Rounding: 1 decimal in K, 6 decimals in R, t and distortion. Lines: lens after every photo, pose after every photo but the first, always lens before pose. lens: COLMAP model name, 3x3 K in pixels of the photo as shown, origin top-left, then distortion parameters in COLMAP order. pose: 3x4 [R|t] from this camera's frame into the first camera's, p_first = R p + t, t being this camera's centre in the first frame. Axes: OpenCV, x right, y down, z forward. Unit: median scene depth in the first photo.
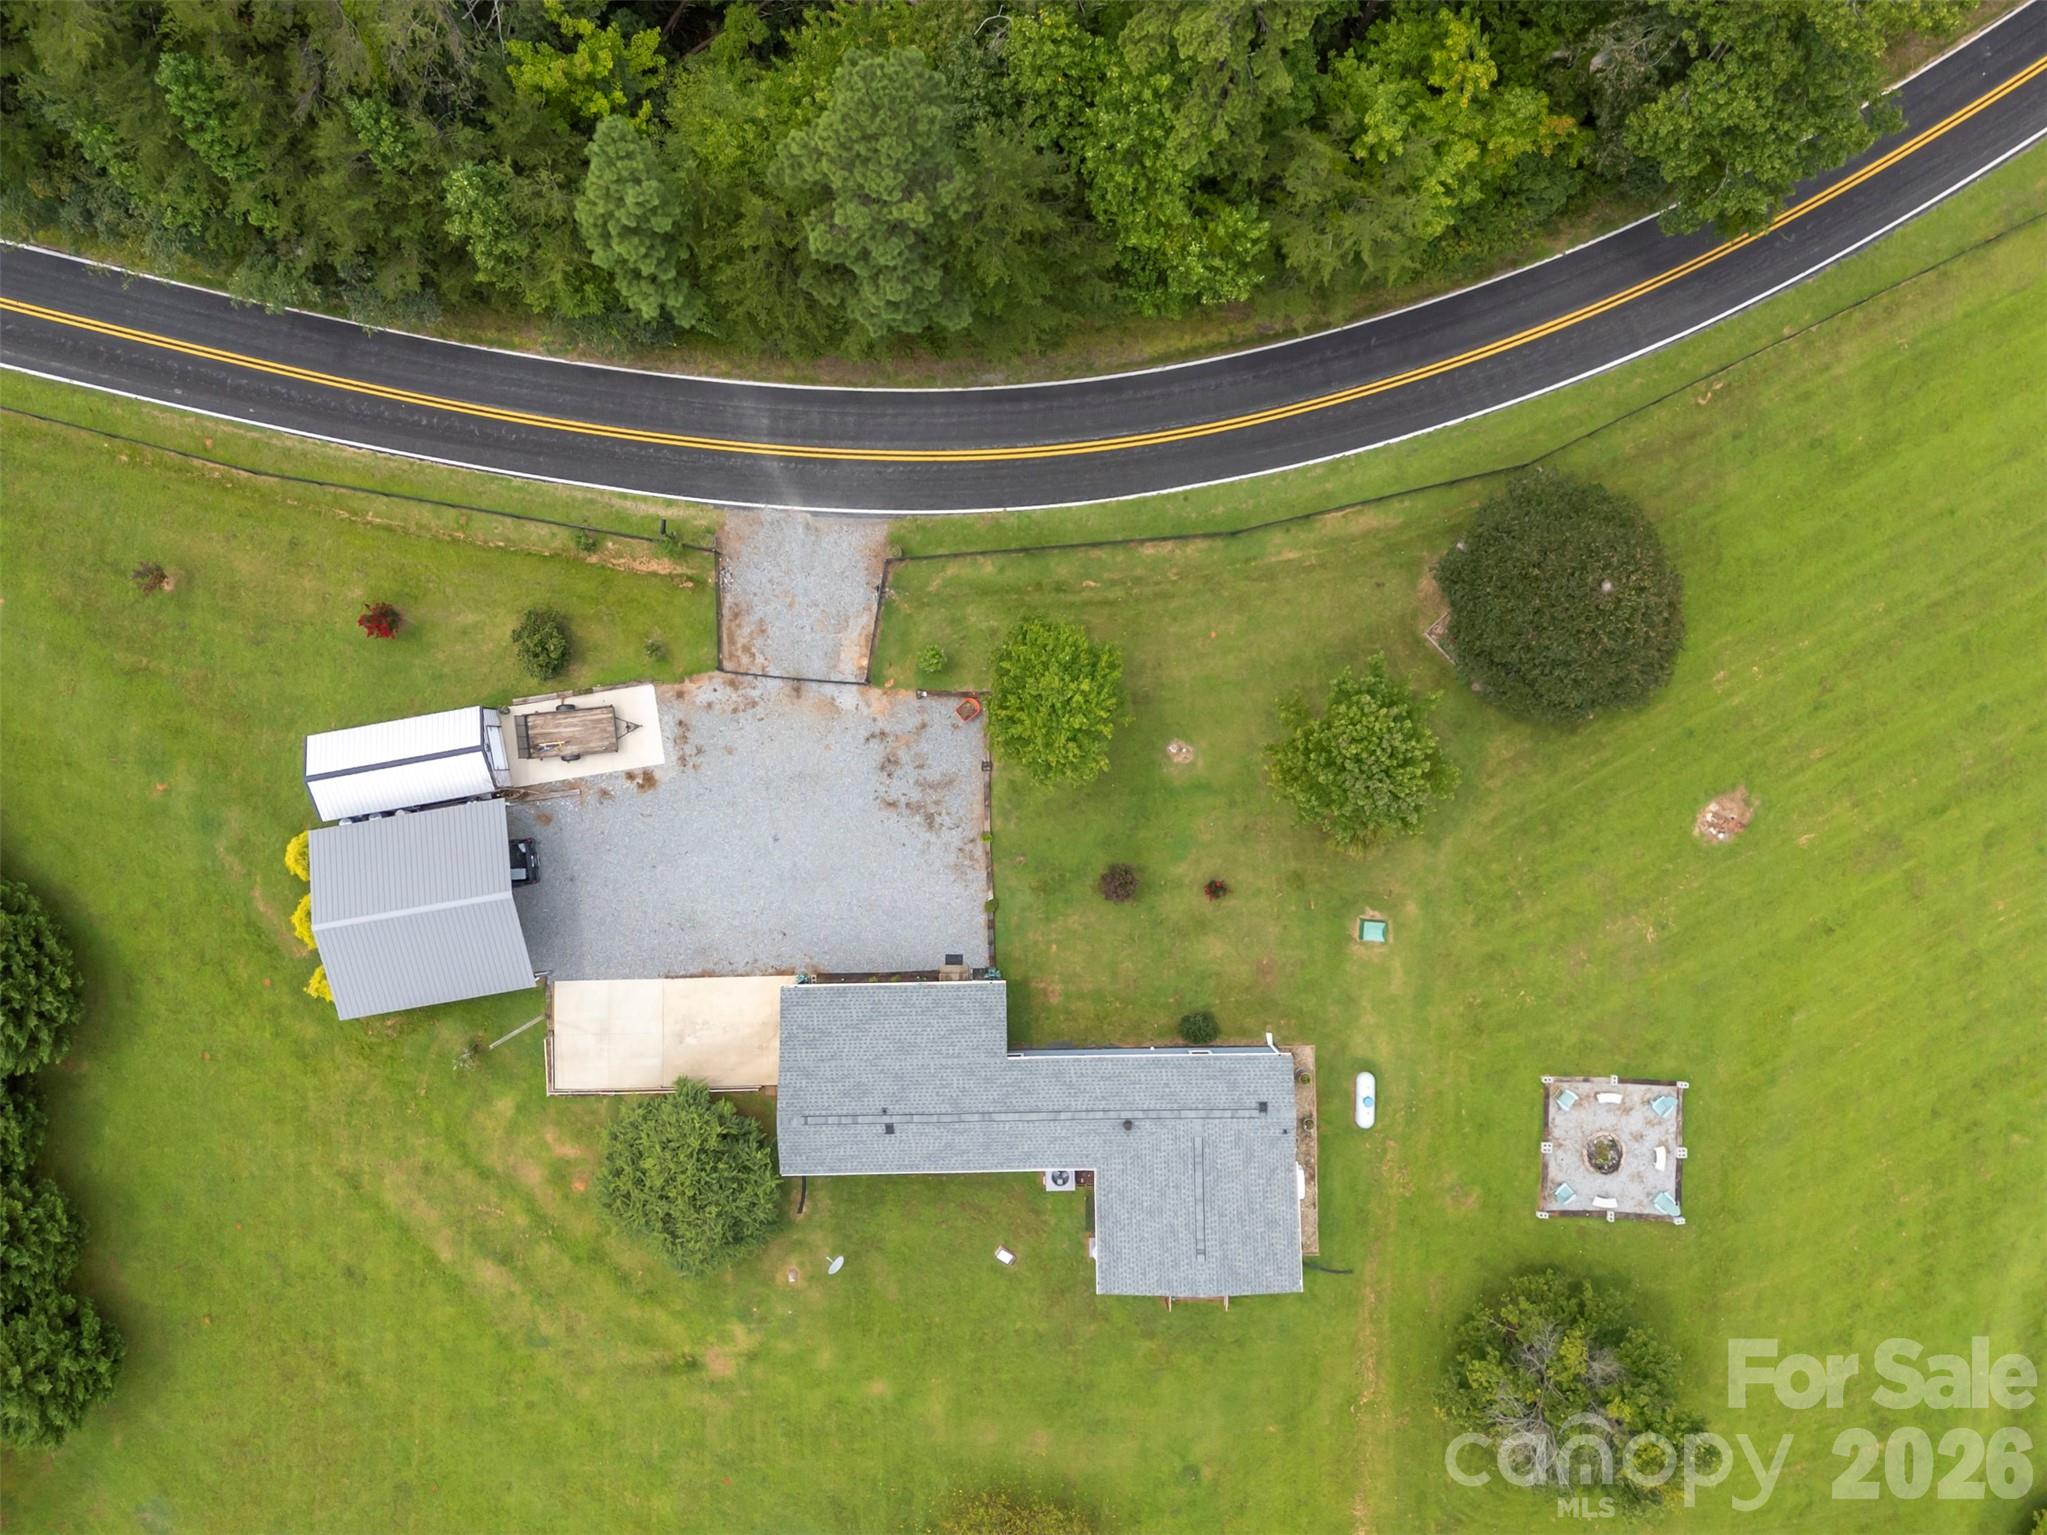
lens RADIAL K [[1485.1, 0, 1013.2], [0, 1485.1, 769.9], [0, 0, 1]] dist [0.122061, -0.101076]
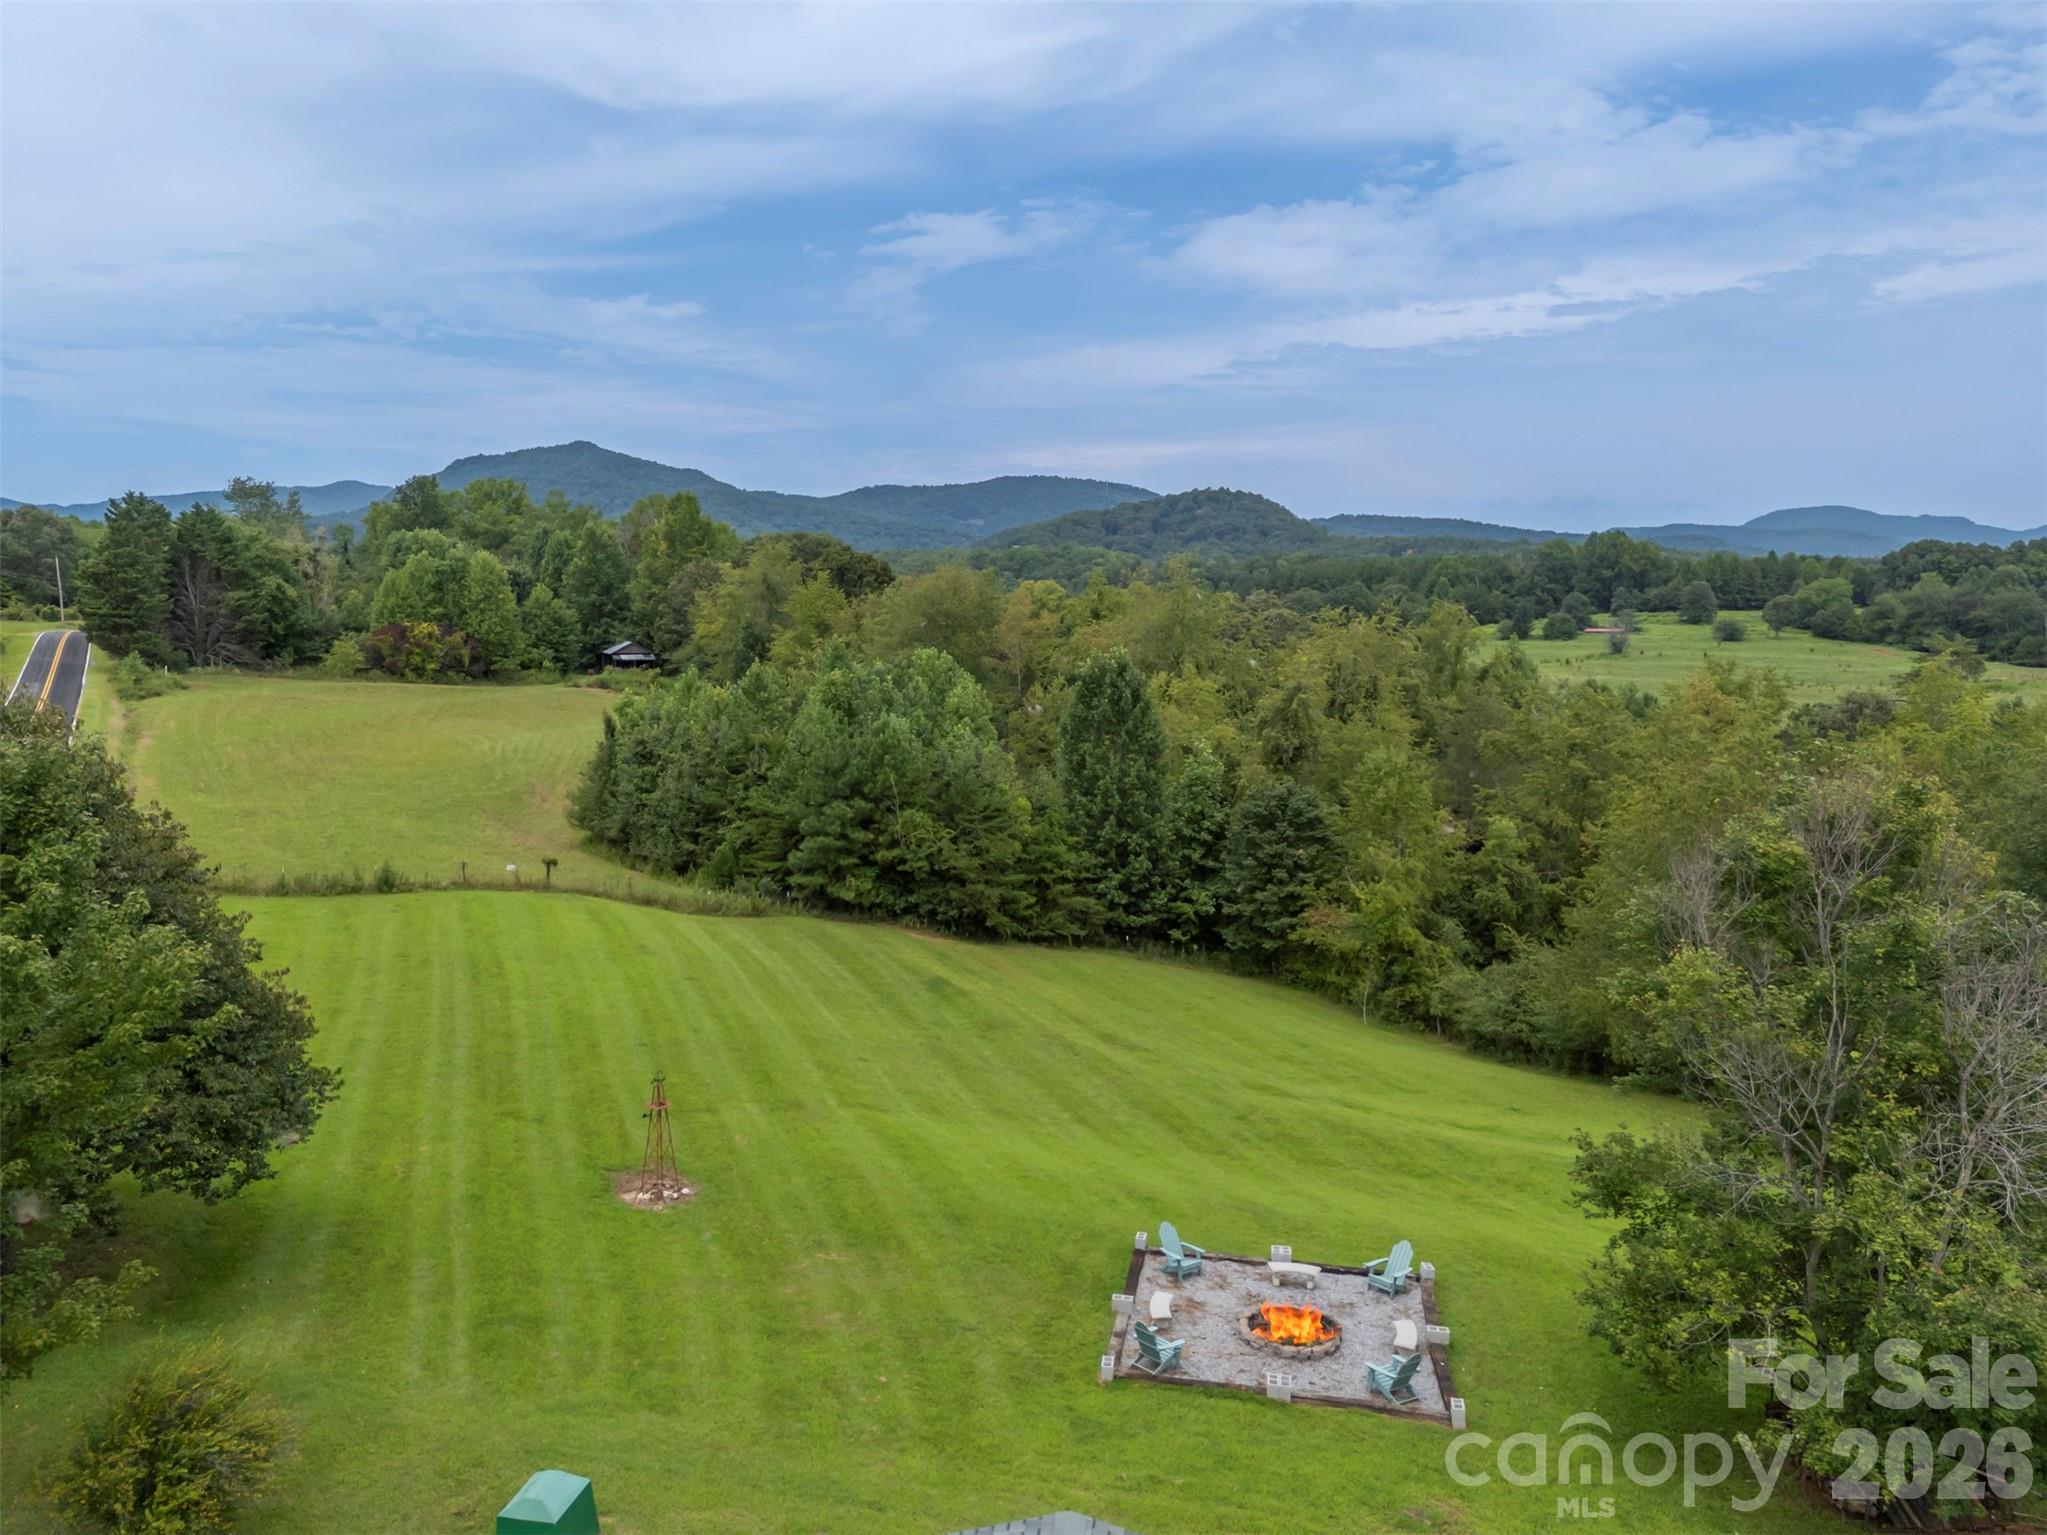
lens RADIAL K [[1494.0, 0, 1023.5], [0, 1494.0, 767.5], [0, 0, 1]] dist [0.091196, -0.063650]
pose [[0.138963, -0.109108, 0.984269, -0.031298], [0.990259, 0.024125, -0.137135, 0.234741], [-0.008783, 0.993737, 0.111398, 0.796681]]
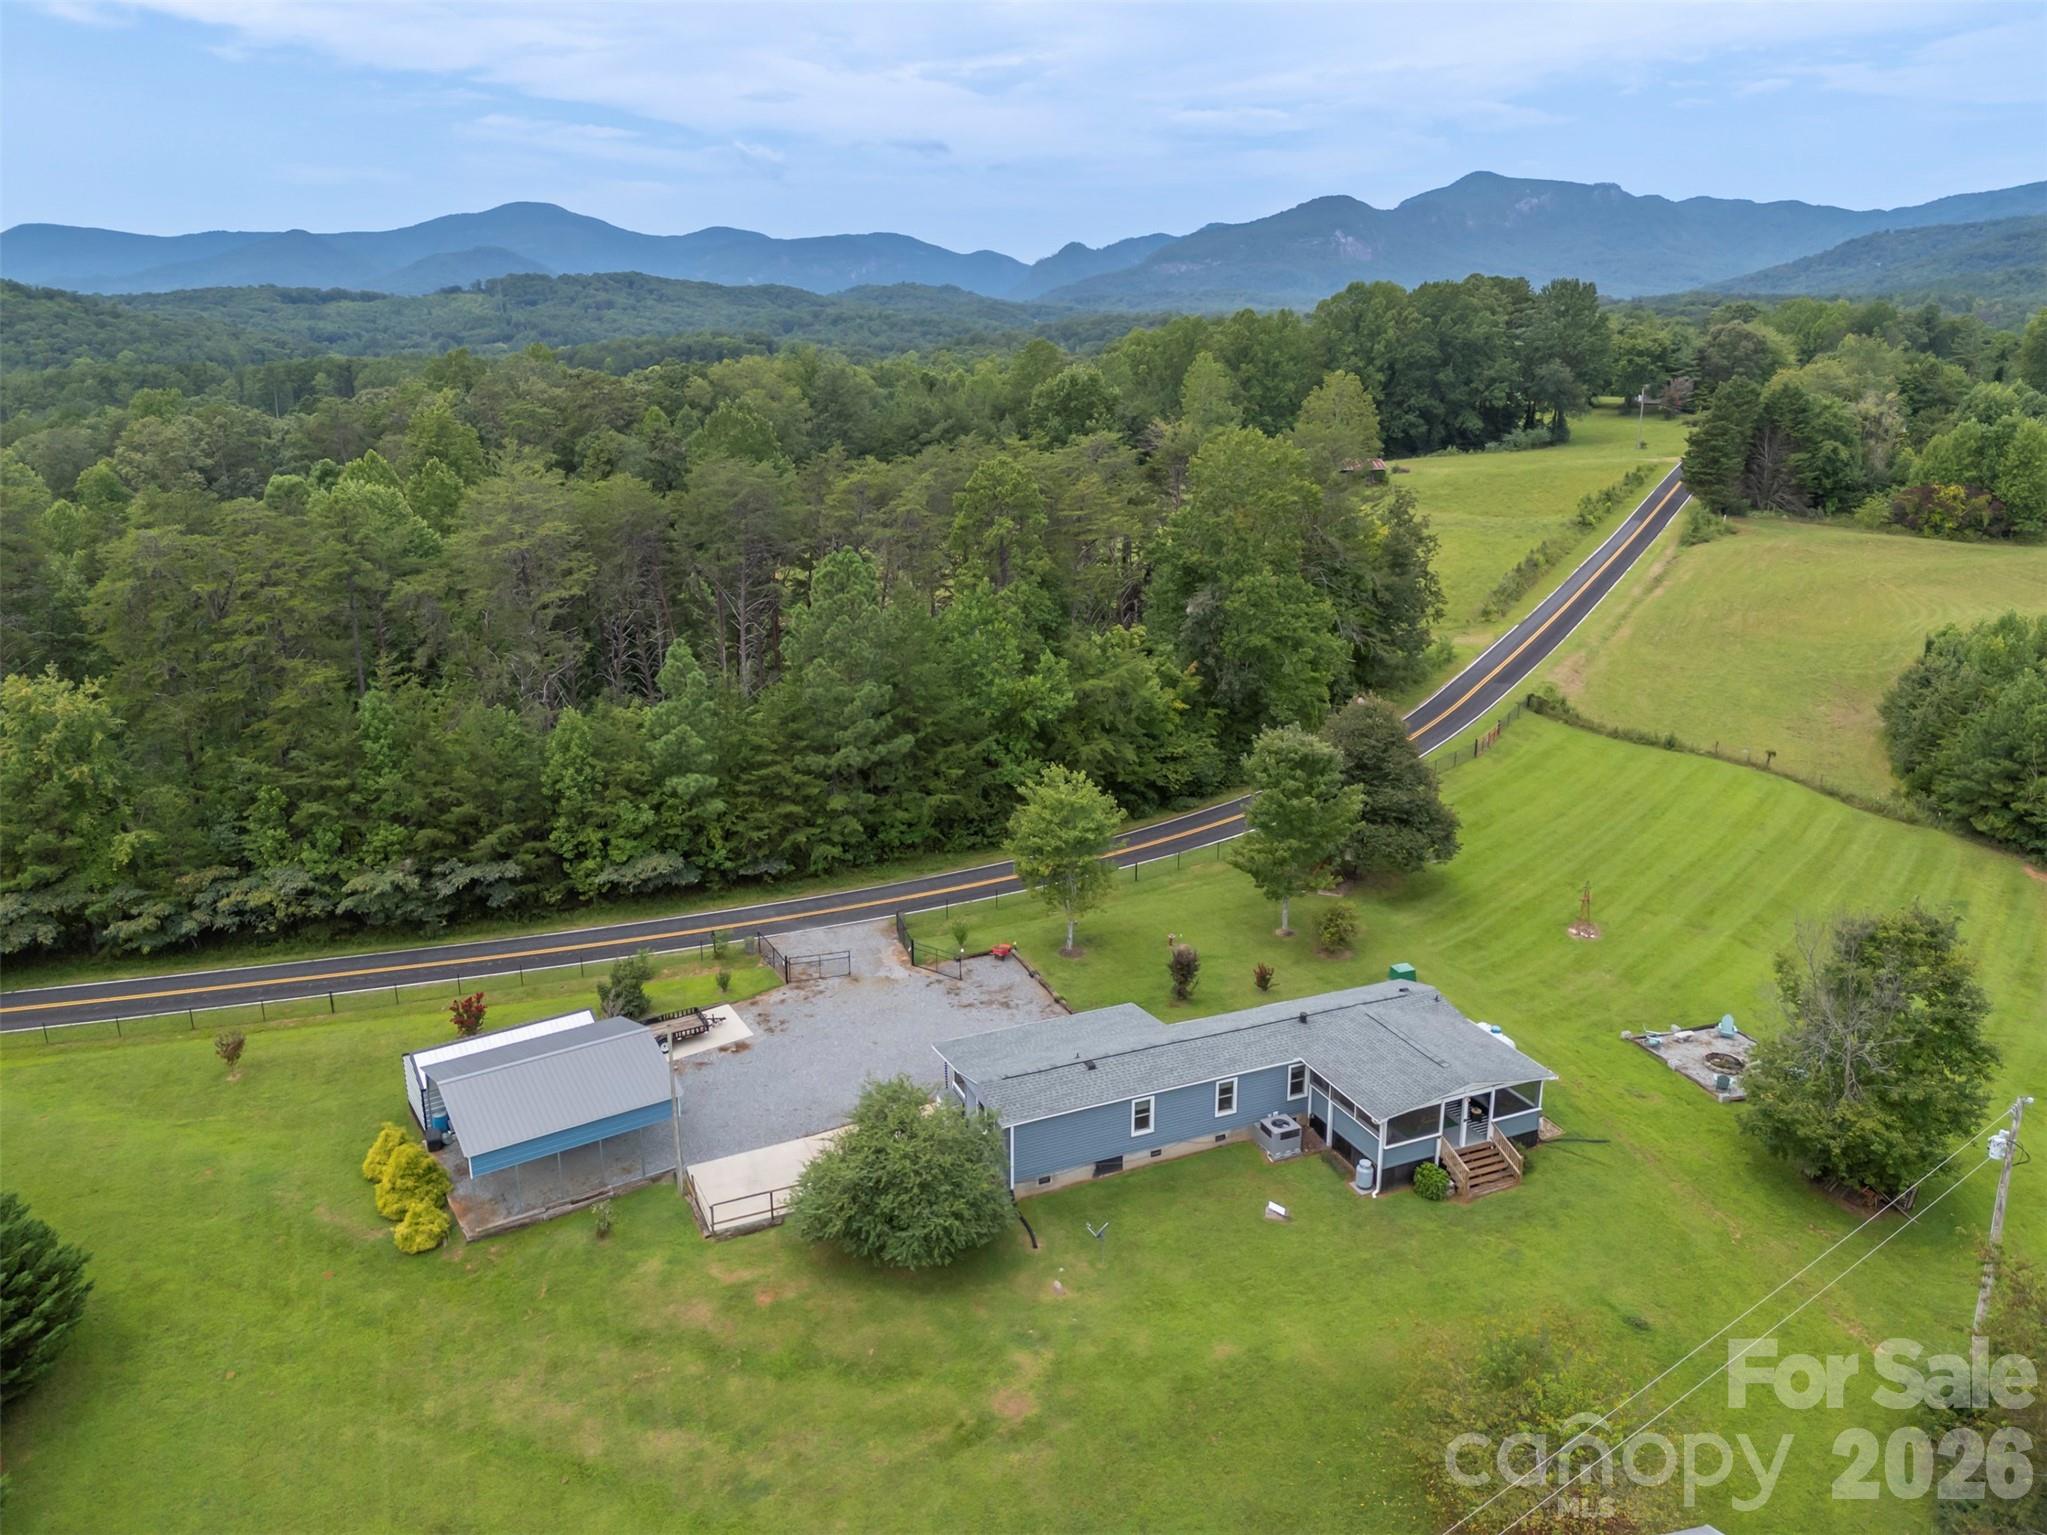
lens RADIAL K [[1494.0, 0, 1023.5], [0, 1494.0, 767.5], [0, 0, 1]] dist [0.091196, -0.063650]
pose [[0.925020, -0.113135, 0.362681, -0.415249], [0.379915, 0.271834, -0.884178, 0.944951], [0.001443, 0.955671, 0.294434, 0.499813]]
